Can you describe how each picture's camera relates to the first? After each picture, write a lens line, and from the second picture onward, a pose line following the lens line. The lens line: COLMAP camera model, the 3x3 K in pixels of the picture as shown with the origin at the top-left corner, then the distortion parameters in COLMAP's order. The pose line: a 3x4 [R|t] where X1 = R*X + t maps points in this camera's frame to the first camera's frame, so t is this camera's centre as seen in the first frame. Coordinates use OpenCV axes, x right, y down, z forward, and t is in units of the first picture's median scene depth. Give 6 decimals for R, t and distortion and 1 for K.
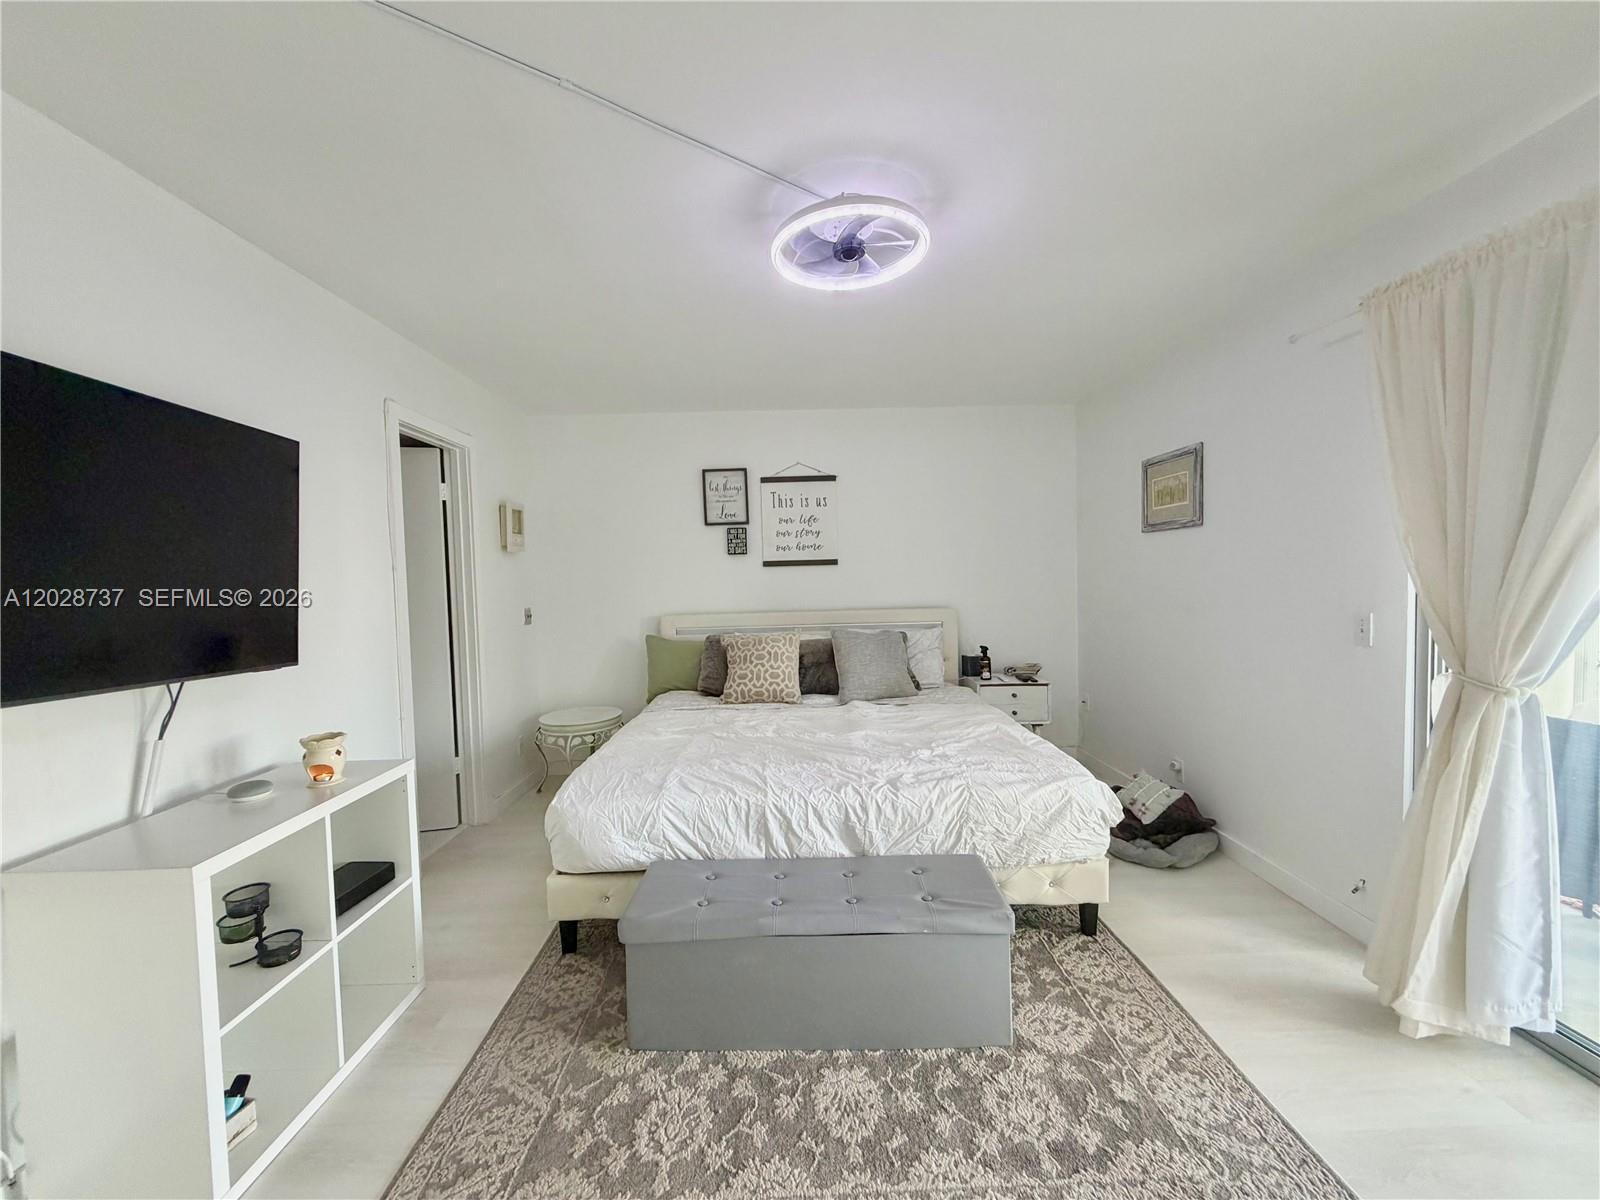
lens RADIAL K [[636.4, 0, 797.2], [0, 636.4, 599.2], [0, 0, 1]] dist [0.002145, -0.000513]
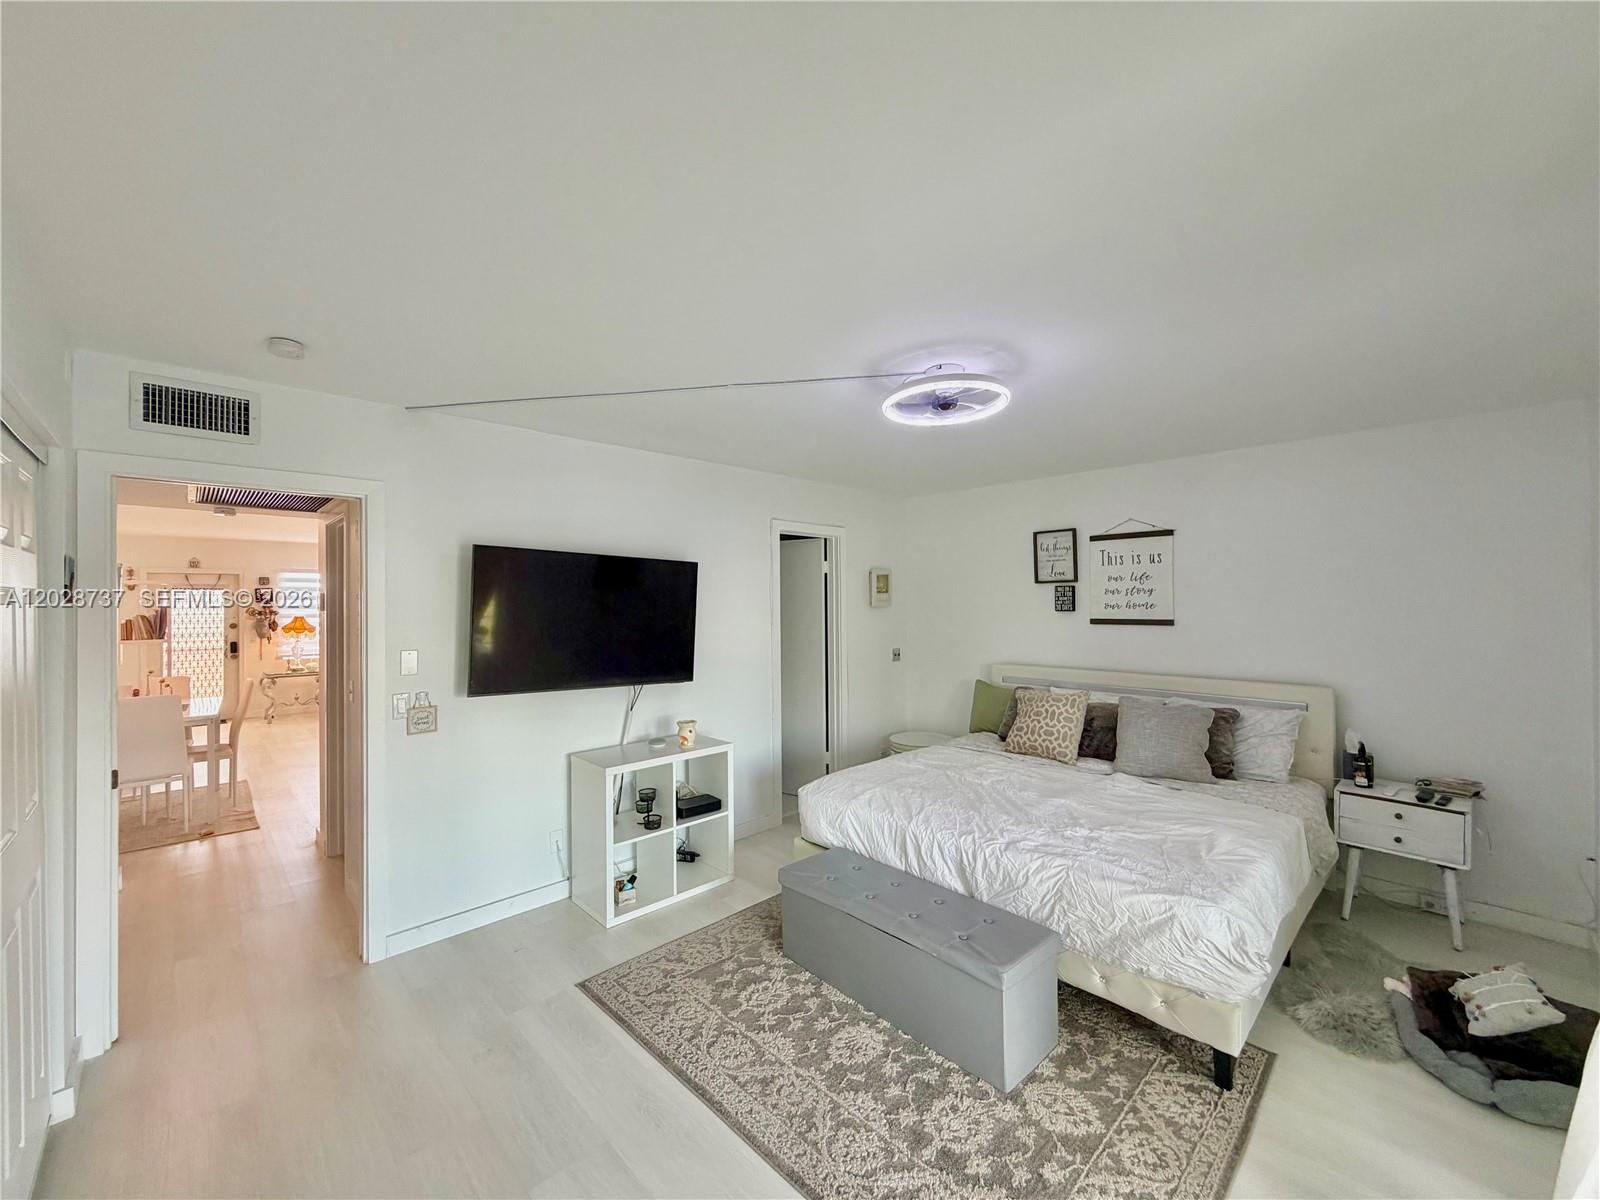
lens RADIAL K [[636.4, 0, 797.0], [0, 636.4, 600.4], [0, 0, 1]] dist [0.002145, -0.000513]
pose [[0.681272, 0.019501, -0.731771, 0.730545], [-0.040414, 0.999122, -0.010999, -0.116717], [0.730914, 0.037067, 0.681462, -0.056854]]
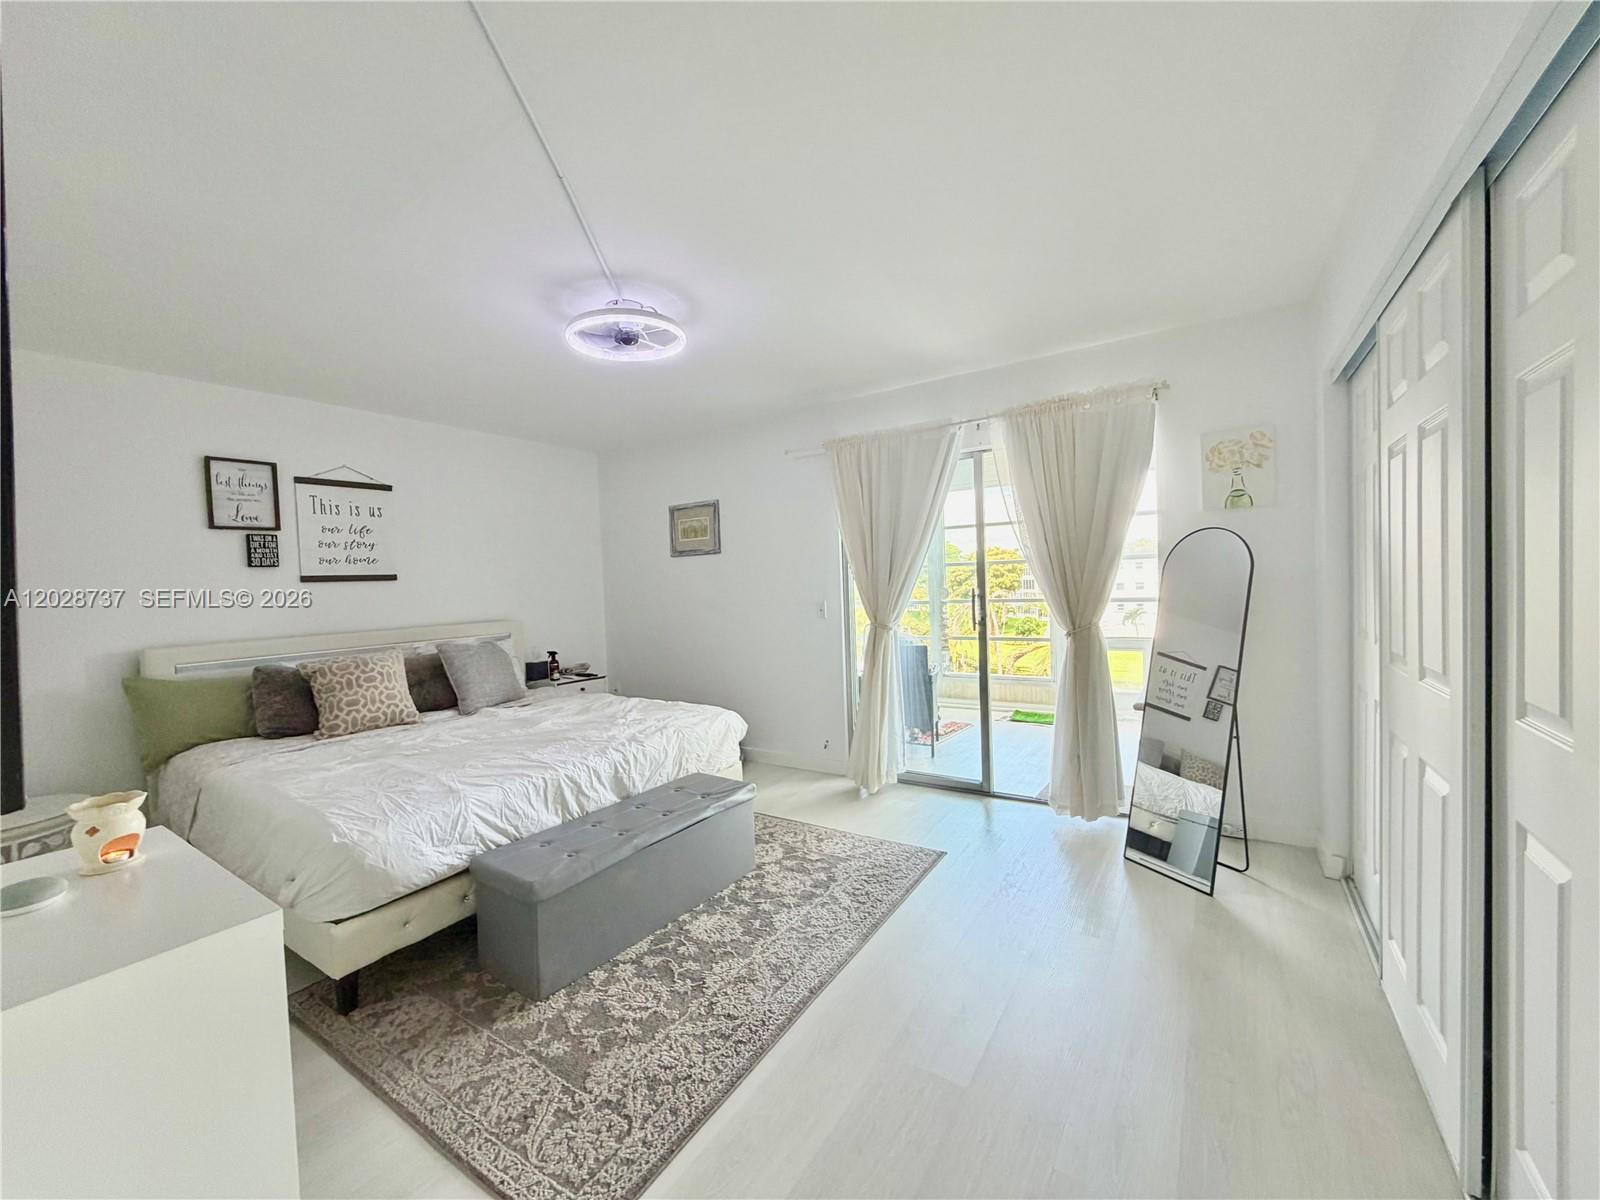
lens RADIAL K [[636.4, 0, 795.8], [0, 636.4, 597.9], [0, 0, 1]] dist [0.002145, -0.000513]
pose [[0.565084, -0.017654, 0.824844, -0.755478], [0.056127, 0.998277, -0.017085, 0.041063], [-0.823122, 0.055950, 0.565102, -0.027070]]
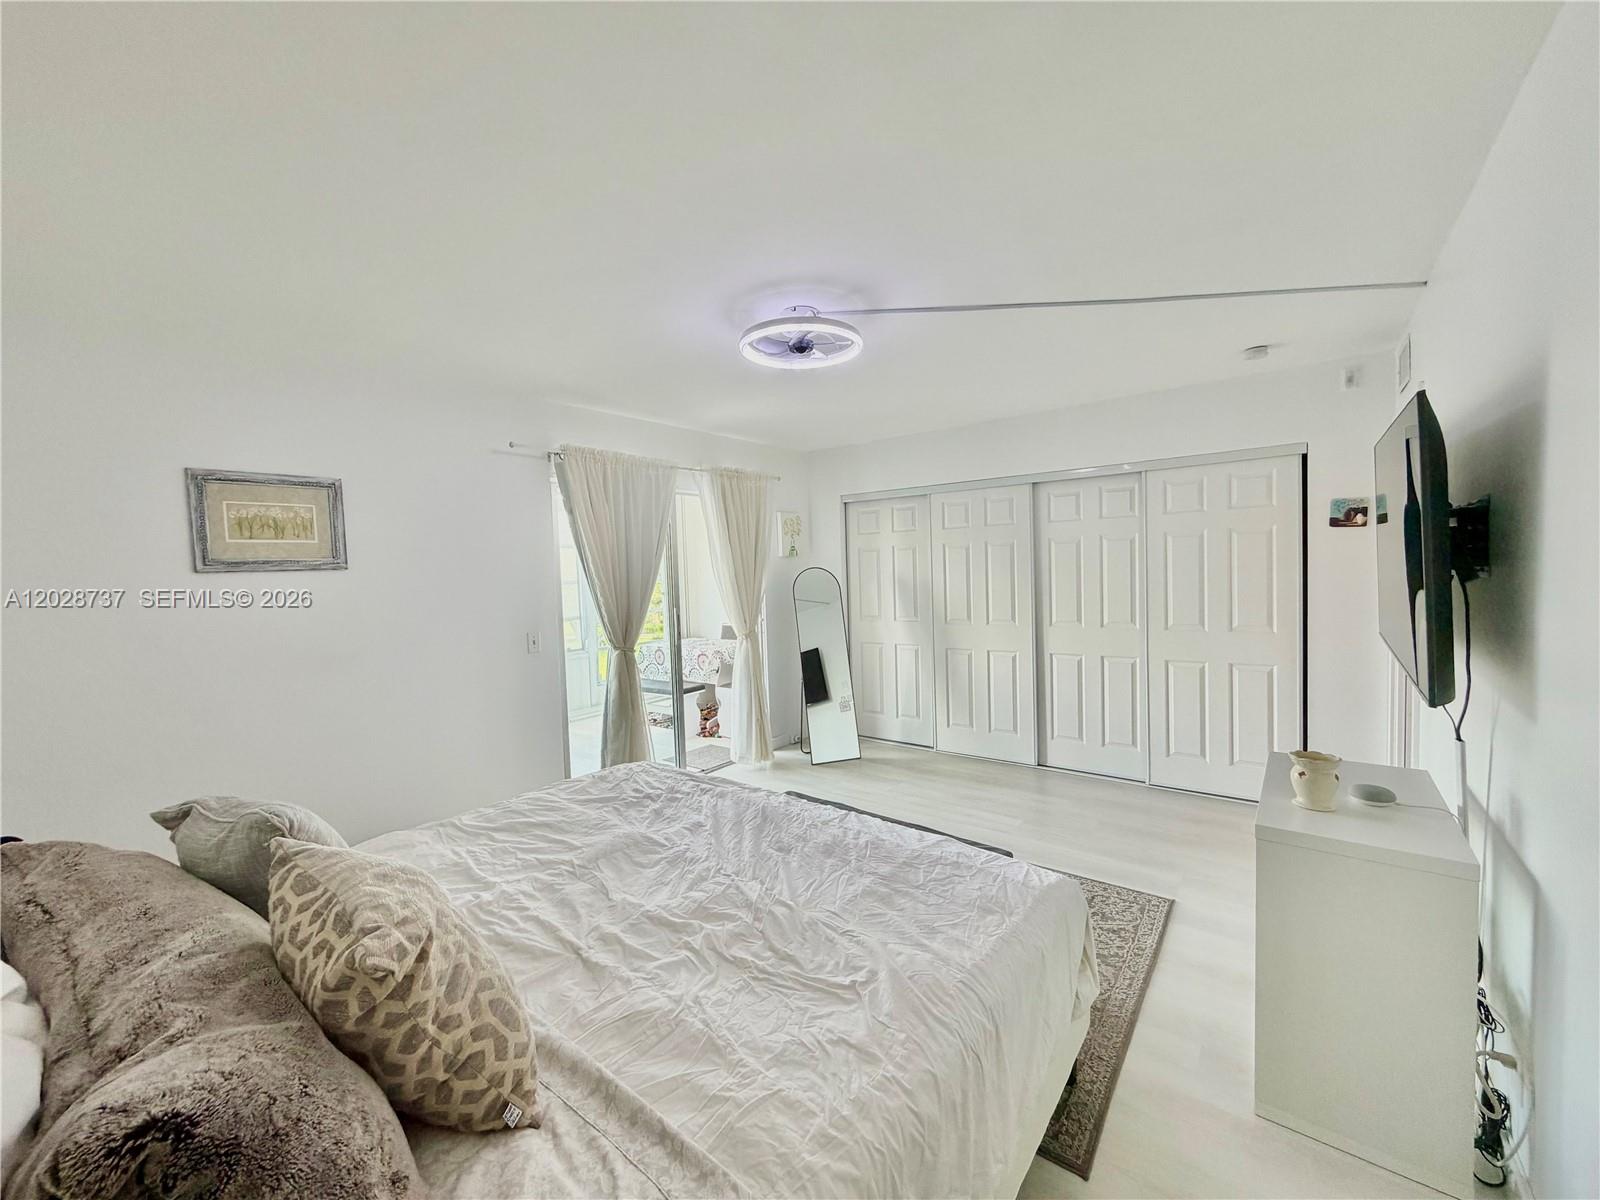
lens RADIAL K [[636.4, 0, 797.9], [0, 636.4, 595.6], [0, 0, 1]] dist [0.002145, -0.000513]
pose [[-0.773809, 0.031248, 0.632647, -0.642040], [0.083397, 0.995114, 0.052854, -0.100454], [-0.627904, 0.093659, -0.772634, 1.832946]]
